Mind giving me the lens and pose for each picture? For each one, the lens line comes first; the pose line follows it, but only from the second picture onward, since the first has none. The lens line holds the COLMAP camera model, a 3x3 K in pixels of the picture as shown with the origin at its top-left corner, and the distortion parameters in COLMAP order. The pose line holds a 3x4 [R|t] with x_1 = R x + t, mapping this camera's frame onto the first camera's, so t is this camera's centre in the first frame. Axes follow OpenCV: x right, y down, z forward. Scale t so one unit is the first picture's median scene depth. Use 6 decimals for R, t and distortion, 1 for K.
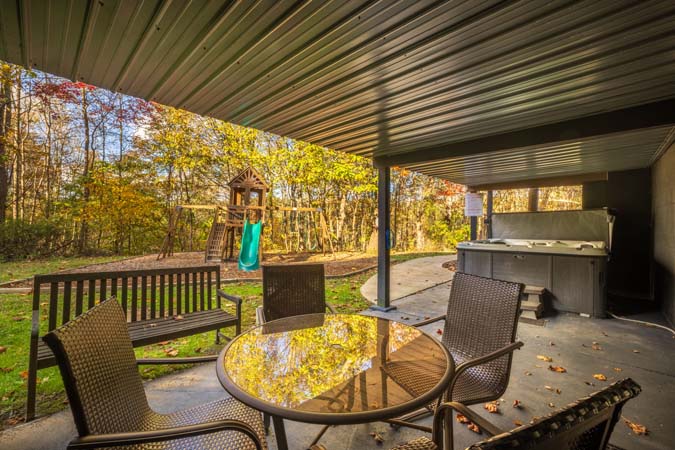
lens RADIAL K [[286.4, 0, 339.1], [0, 286.4, 226.9], [0, 0, 1]] dist [-0.024693, 0.002024]
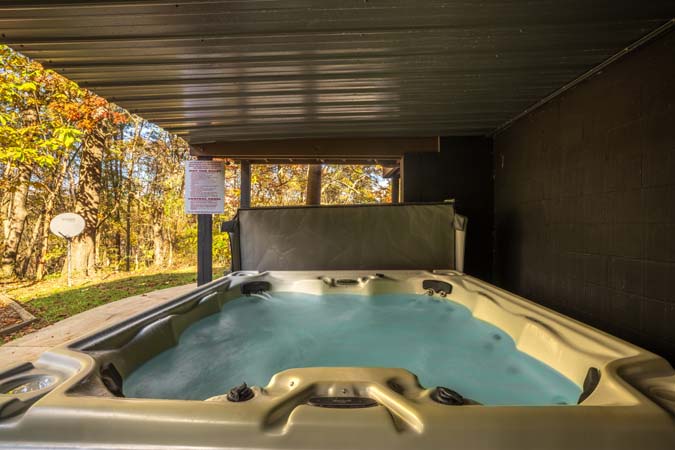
lens RADIAL K [[286.4, 0, 340.1], [0, 286.4, 223.1], [0, 0, 1]] dist [-0.024693, 0.002024]
pose [[0.735247, 0.000267, 0.677799, 0.453775], [0.010865, 0.999867, -0.012180, -0.023162], [-0.677712, 0.016319, 0.735146, 0.752712]]
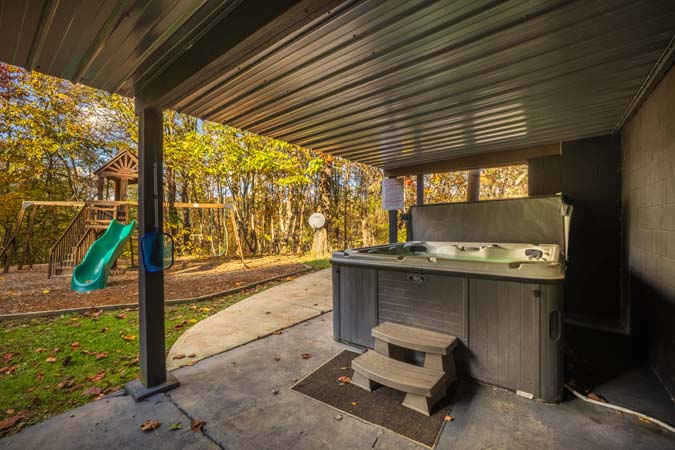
lens RADIAL K [[286.4, 0, 341.4], [0, 286.4, 222.6], [0, 0, 1]] dist [-0.024693, 0.002024]
pose [[0.994832, -0.011843, 0.100845, 0.360837], [0.012951, 0.999863, -0.010338, 0.001232], [-0.100708, 0.011591, 0.994848, 0.379883]]
